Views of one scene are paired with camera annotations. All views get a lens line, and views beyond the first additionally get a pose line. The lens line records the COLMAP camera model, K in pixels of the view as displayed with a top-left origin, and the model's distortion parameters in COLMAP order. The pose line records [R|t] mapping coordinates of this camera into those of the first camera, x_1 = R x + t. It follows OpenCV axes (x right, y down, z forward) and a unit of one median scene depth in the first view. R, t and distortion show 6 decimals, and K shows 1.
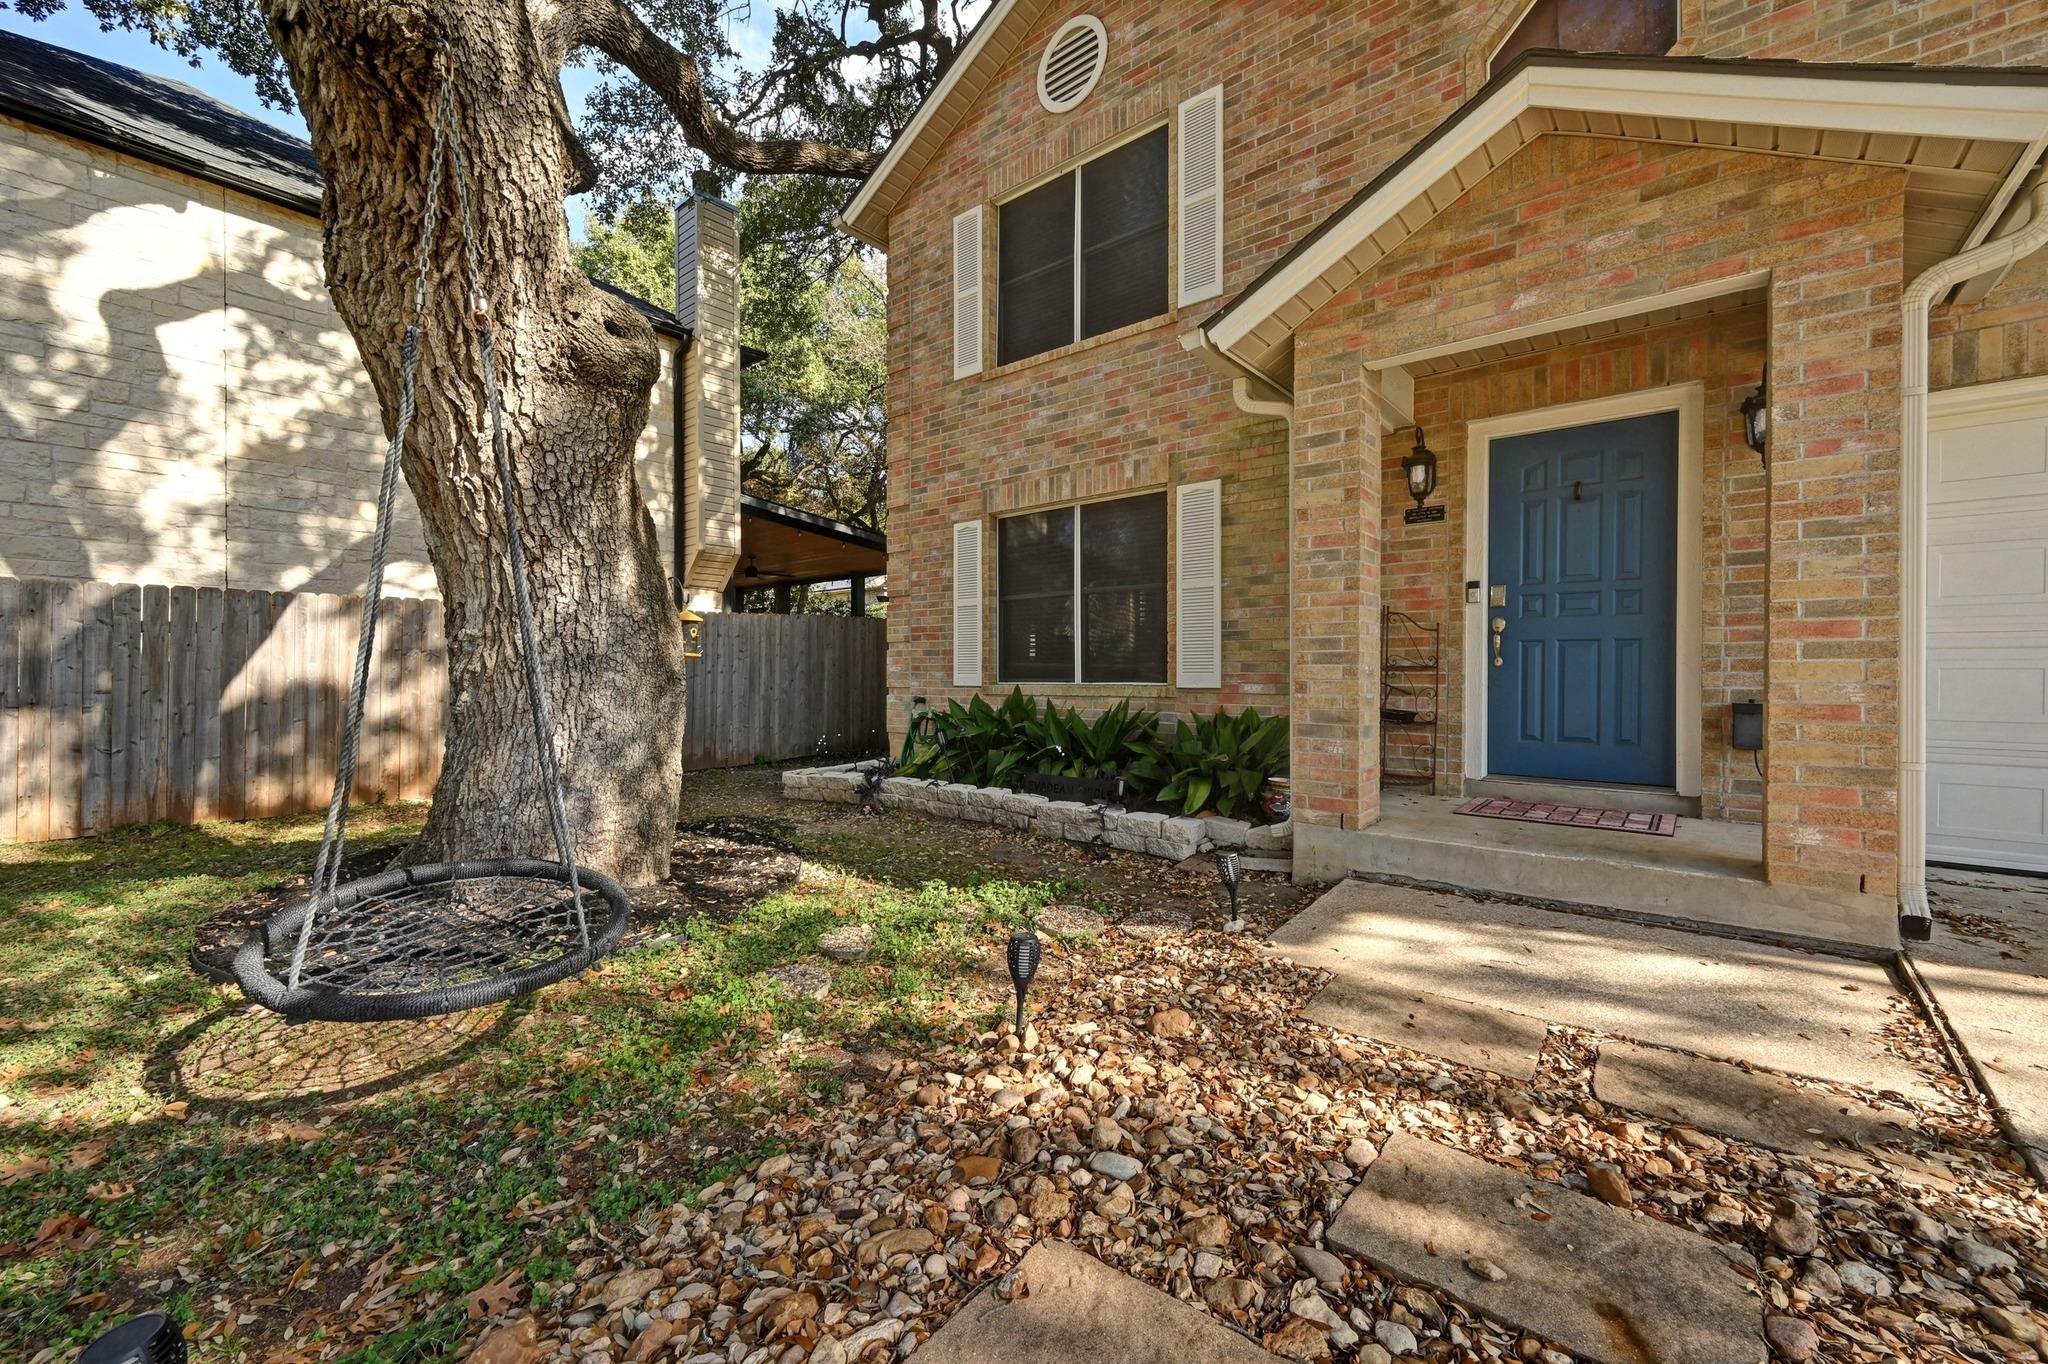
lens RADIAL K [[794.1, 0, 1046.3], [0, 794.1, 675.0], [0, 0, 1]] dist [0.002023, 0.000102]
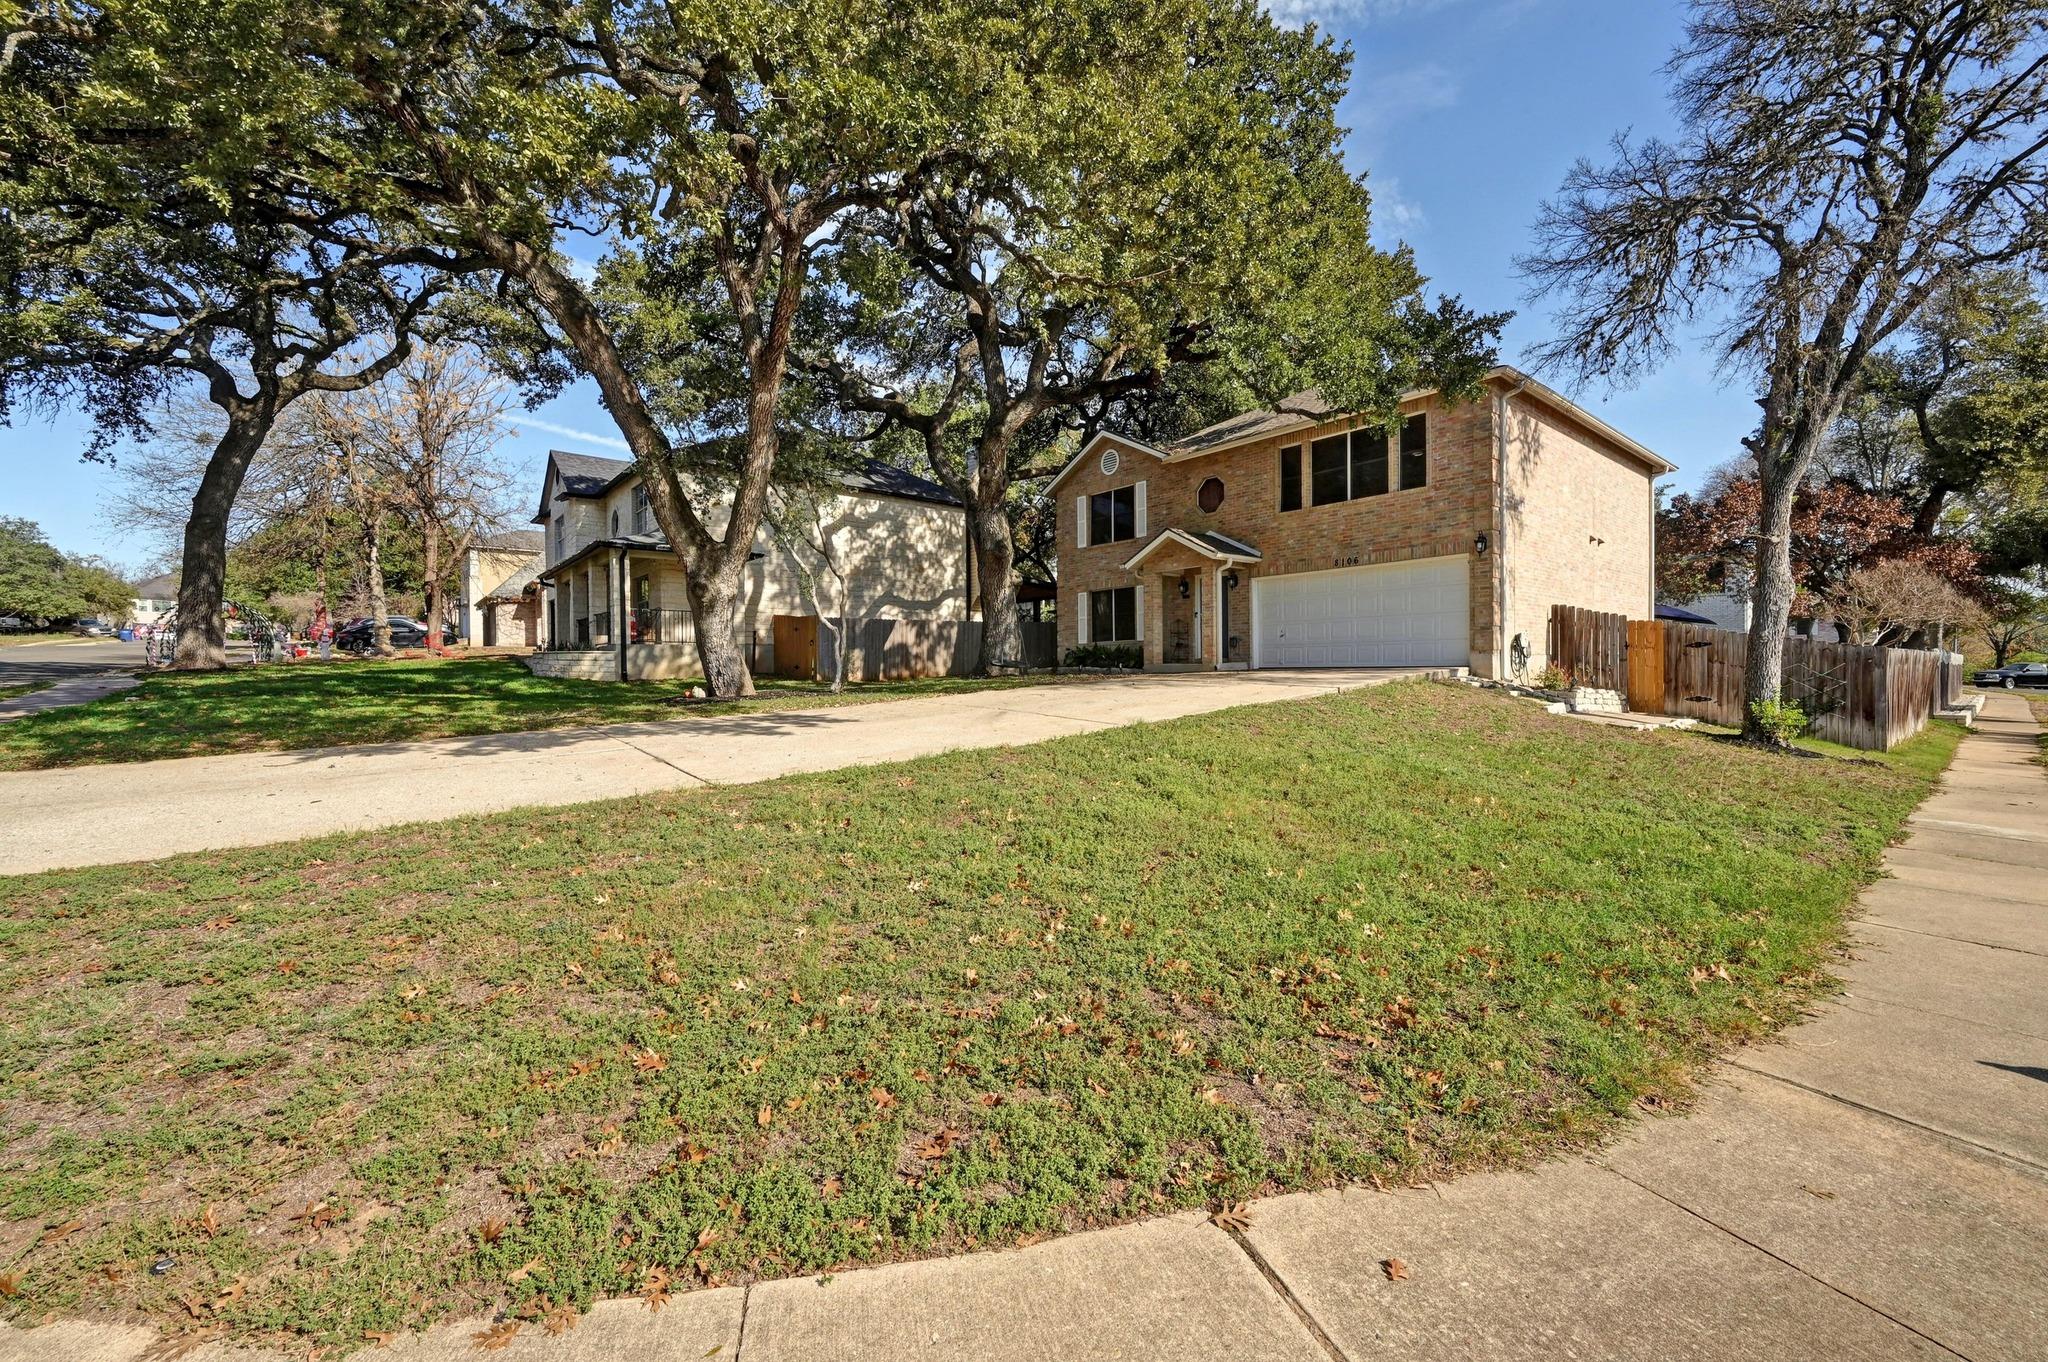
lens RADIAL K [[794.1, 0, 1046.3], [0, 794.1, 674.0], [0, 0, 1]] dist [0.002023, 0.000102]
pose [[0.982097, -0.005656, -0.188293, 0.343412], [0.006312, 0.999976, 0.002883, 0.121486], [0.188272, -0.004019, 0.982109, -2.078182]]
